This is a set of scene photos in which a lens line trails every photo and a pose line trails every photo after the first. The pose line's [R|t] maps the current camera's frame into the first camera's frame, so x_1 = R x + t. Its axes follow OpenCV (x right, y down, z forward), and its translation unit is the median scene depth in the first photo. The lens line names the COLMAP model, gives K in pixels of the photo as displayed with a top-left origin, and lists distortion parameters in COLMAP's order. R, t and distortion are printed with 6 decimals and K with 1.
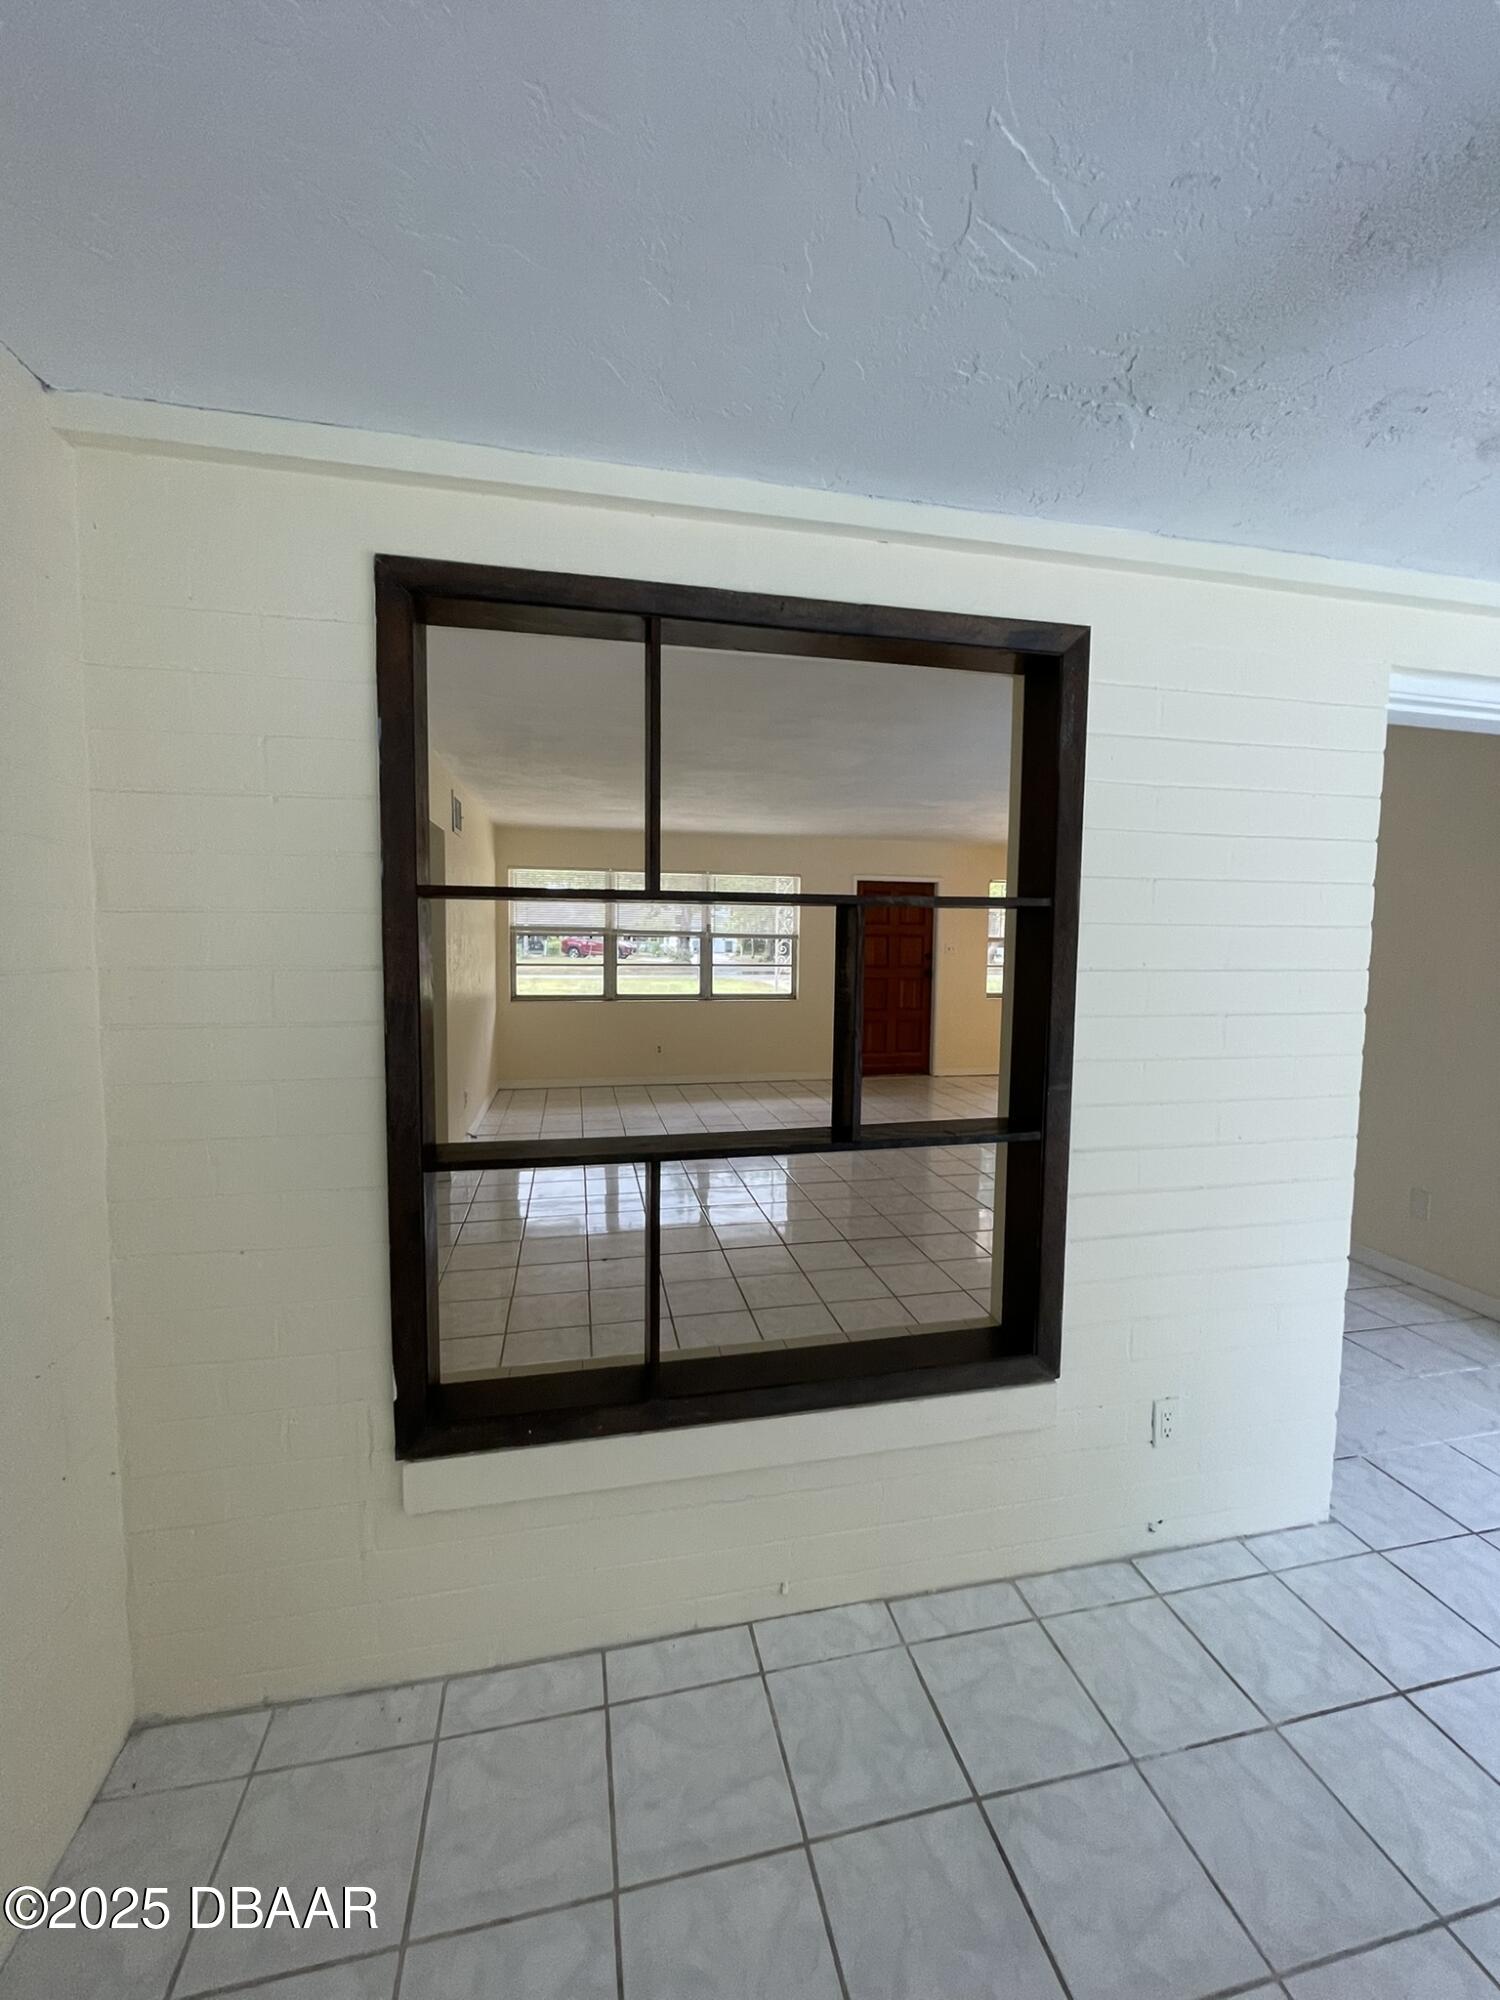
lens RADIAL K [[804.6, 0, 741.6], [0, 804.6, 992.4], [0, 0, 1]] dist [-0.004628, 0.000044]
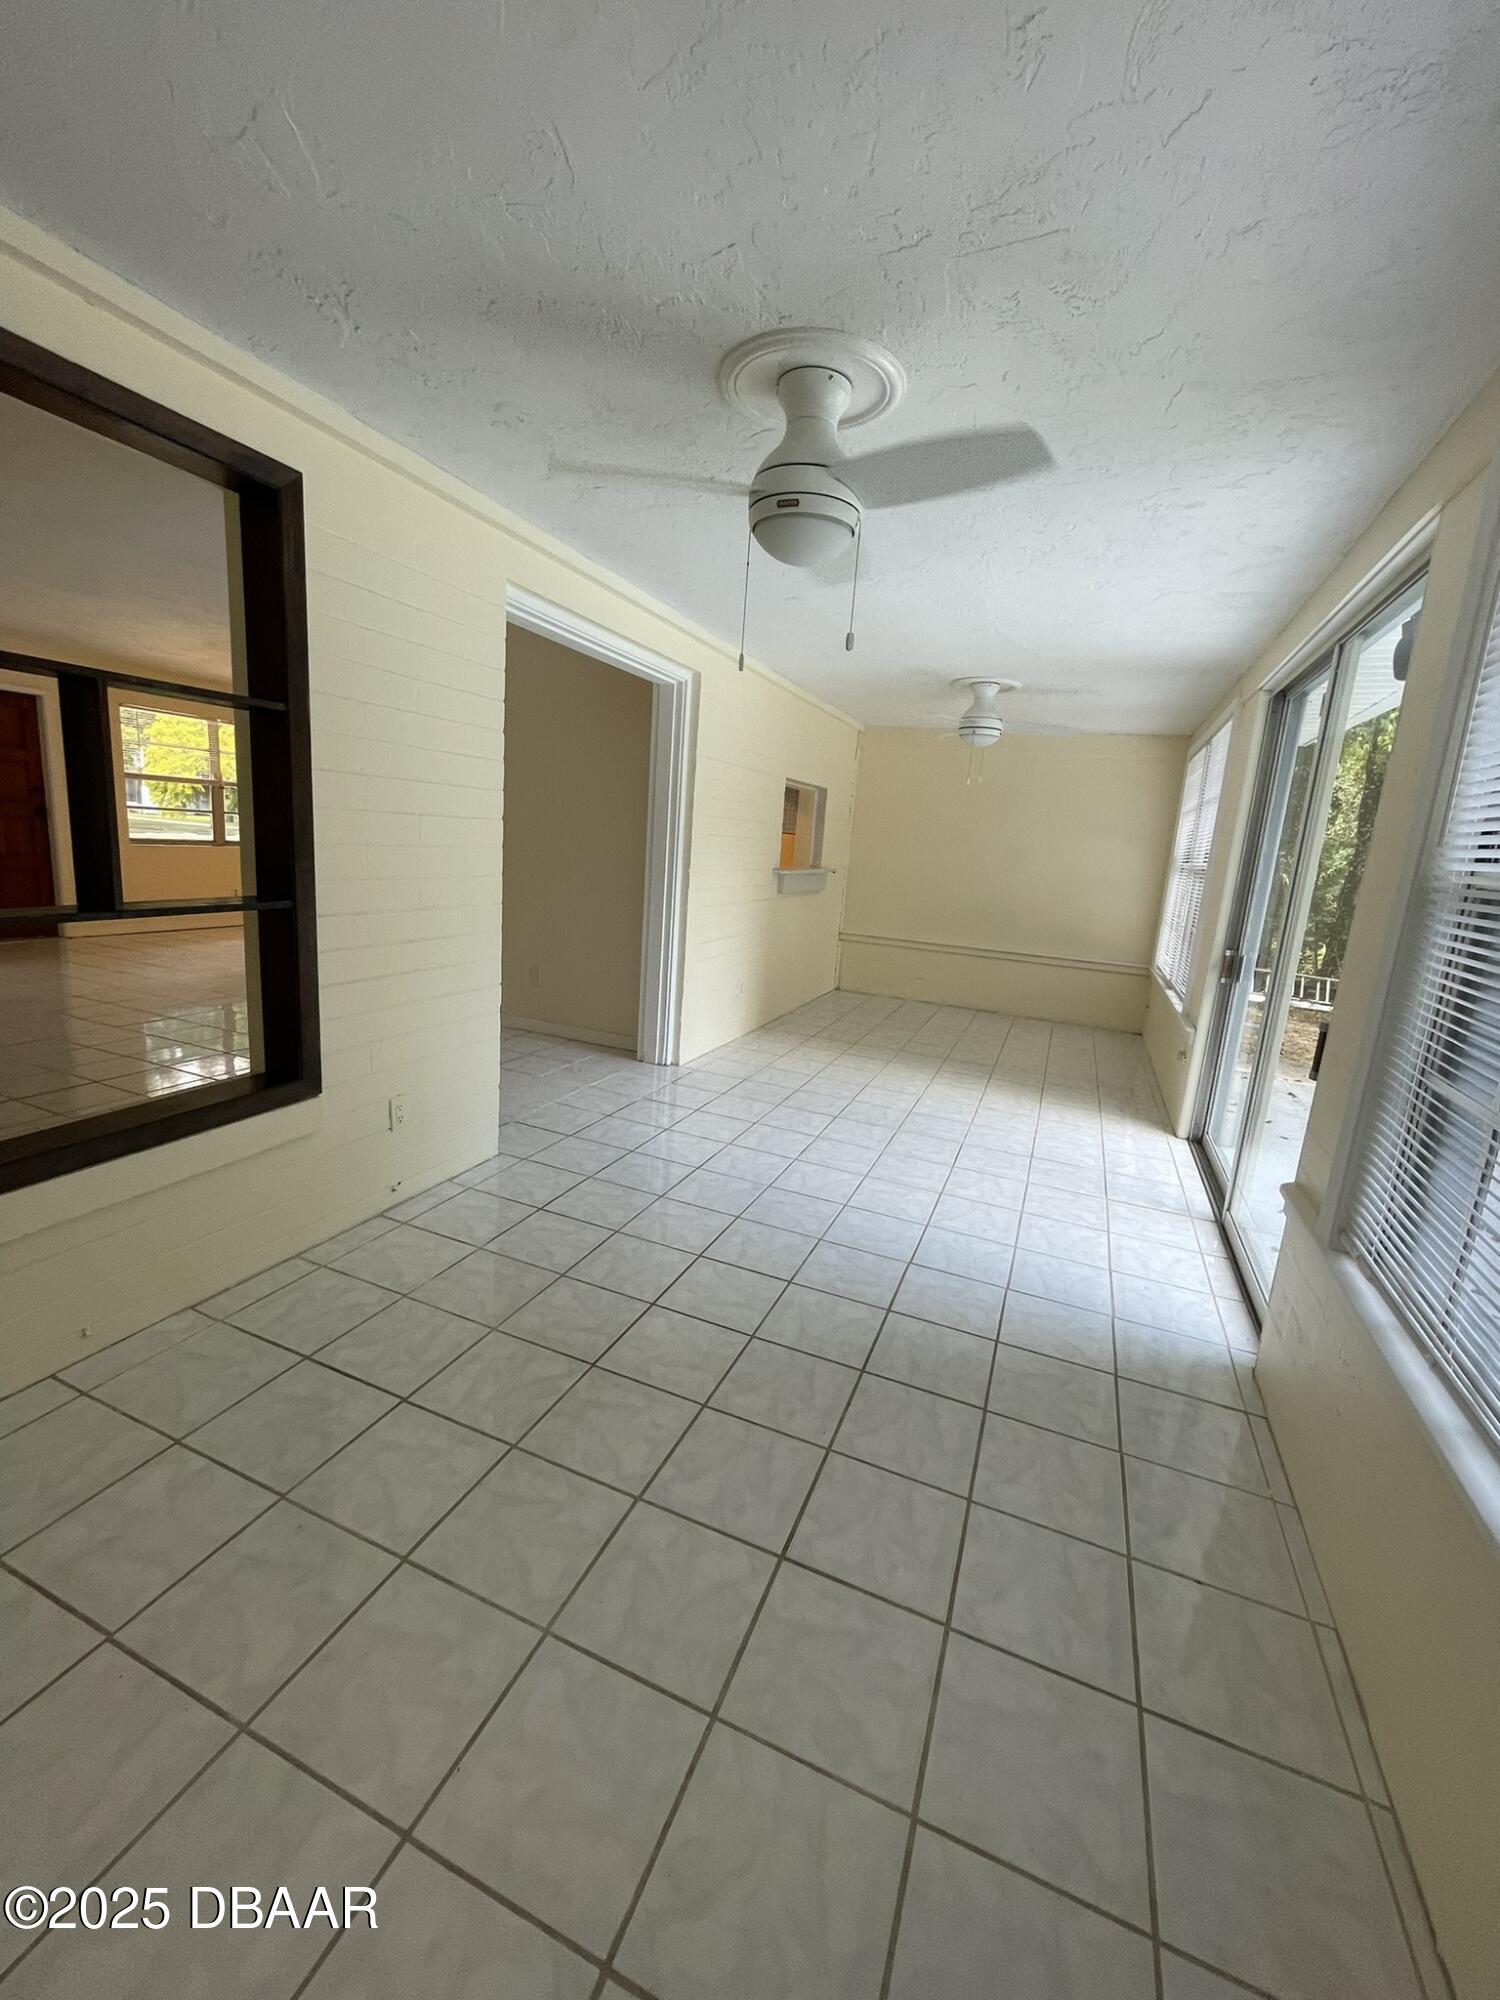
lens RADIAL K [[804.6, 0, 765.5], [0, 804.6, 986.7], [0, 0, 1]] dist [-0.004628, 0.000044]
pose [[0.550763, -0.126247, 0.825058, -0.246839], [-0.005560, 0.987918, 0.154878, 0.103617], [-0.834643, -0.089888, 0.543407, -0.271886]]
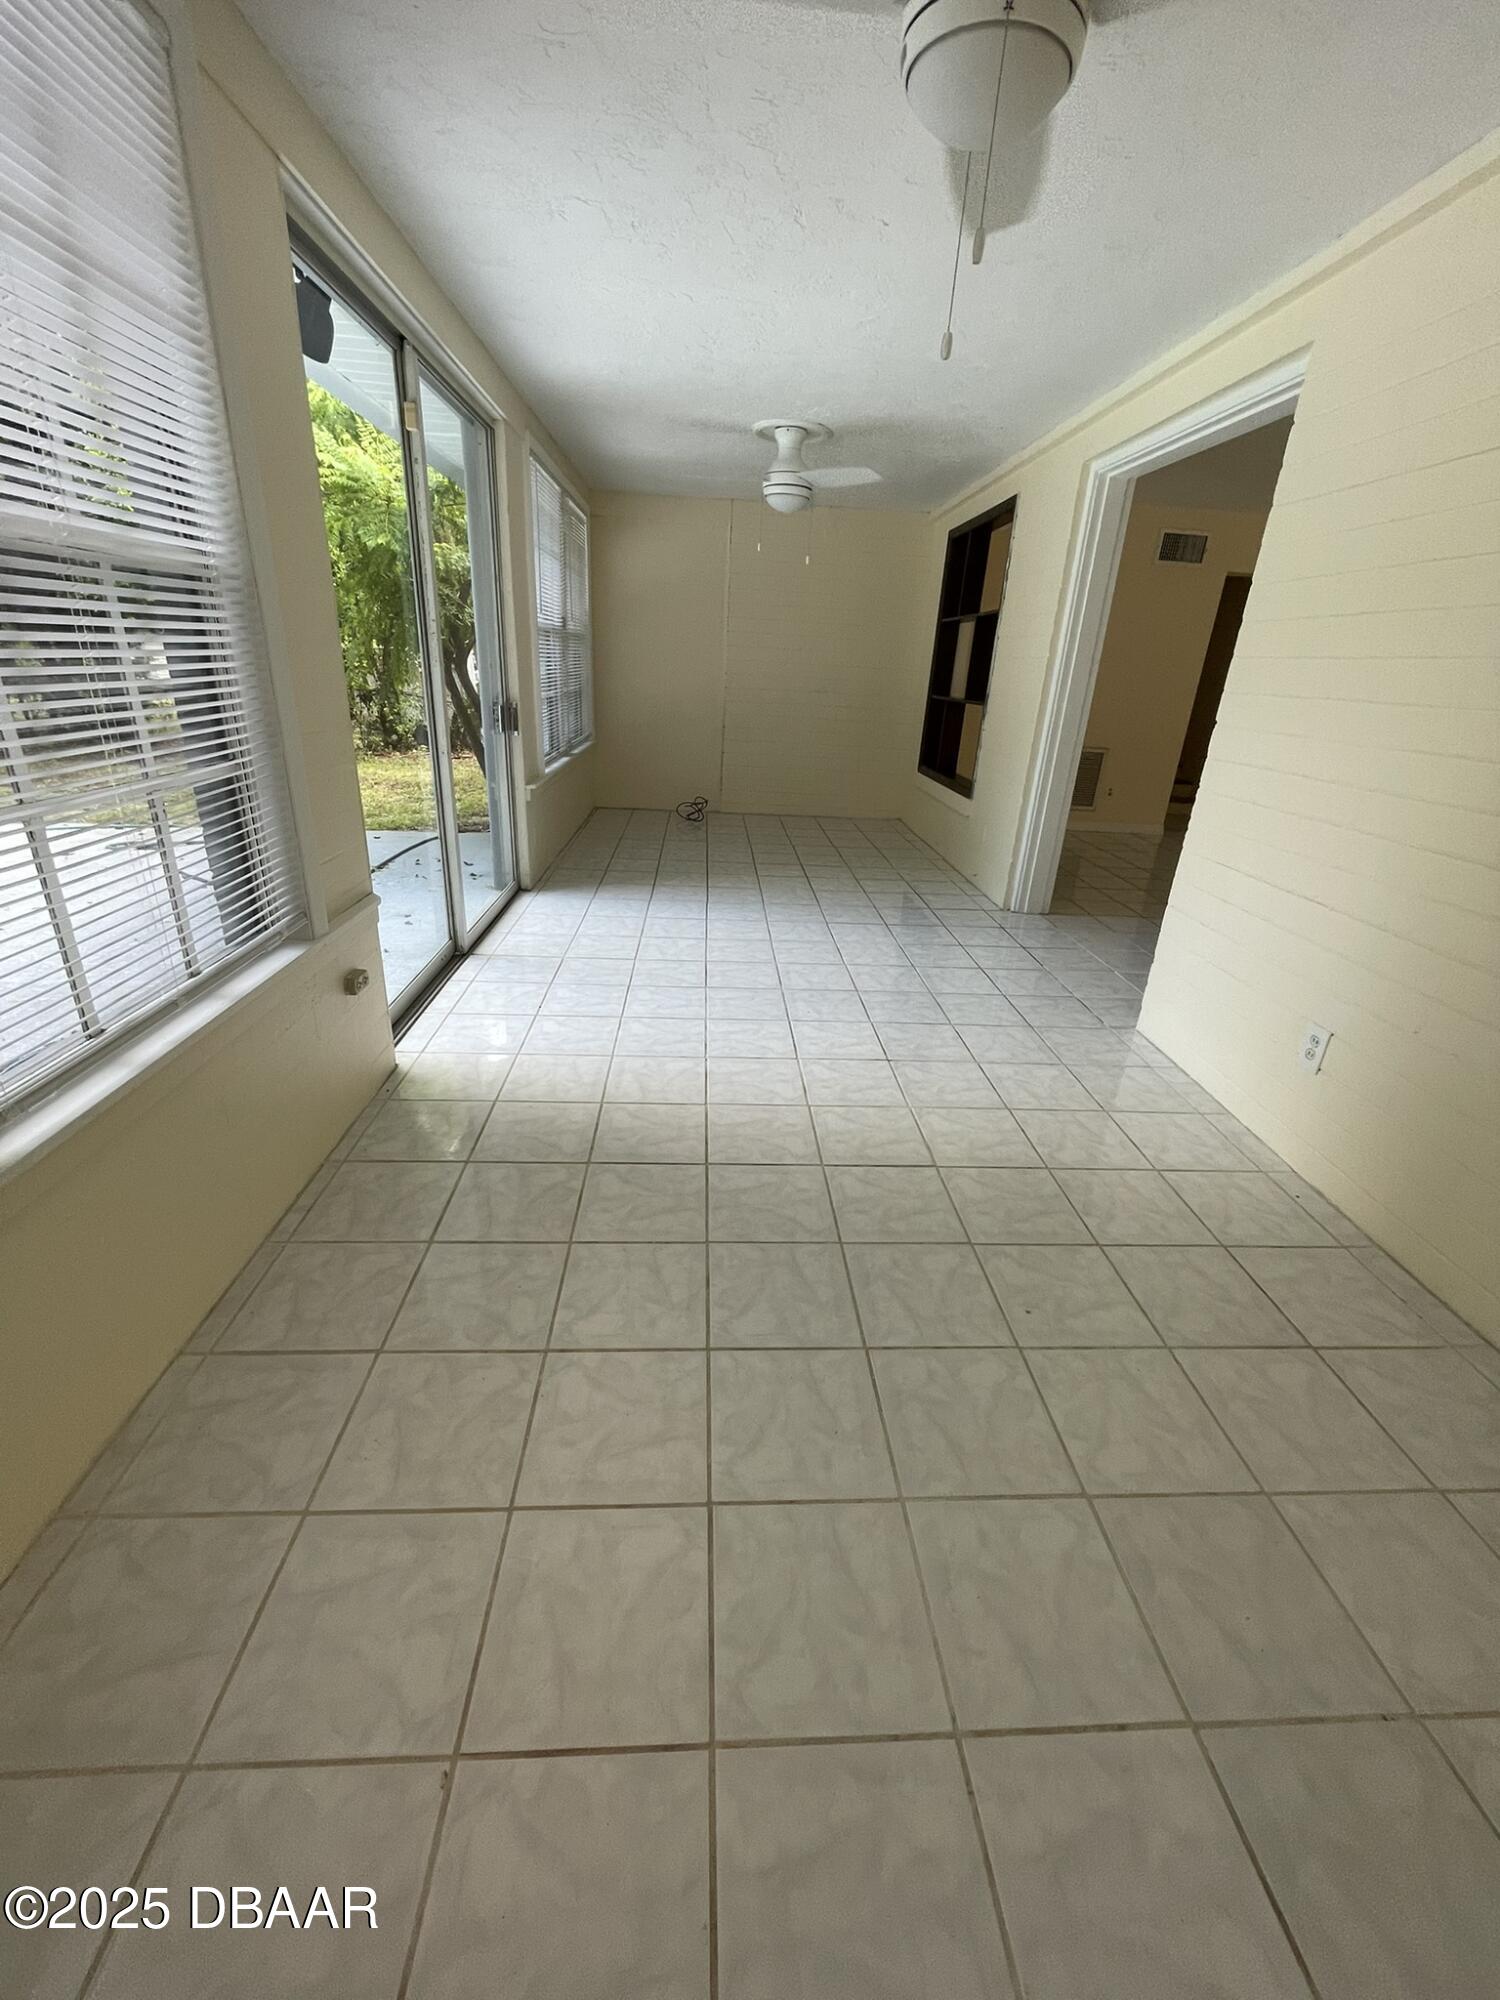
lens RADIAL K [[804.6, 0, 752.5], [0, 804.6, 996.2], [0, 0, 1]] dist [-0.004628, 0.000044]
pose [[-0.158577, 0.366030, -0.916993, 3.179460], [-0.128480, 0.913198, 0.386734, 0.127141], [0.978952, 0.179142, -0.097785, 0.633802]]
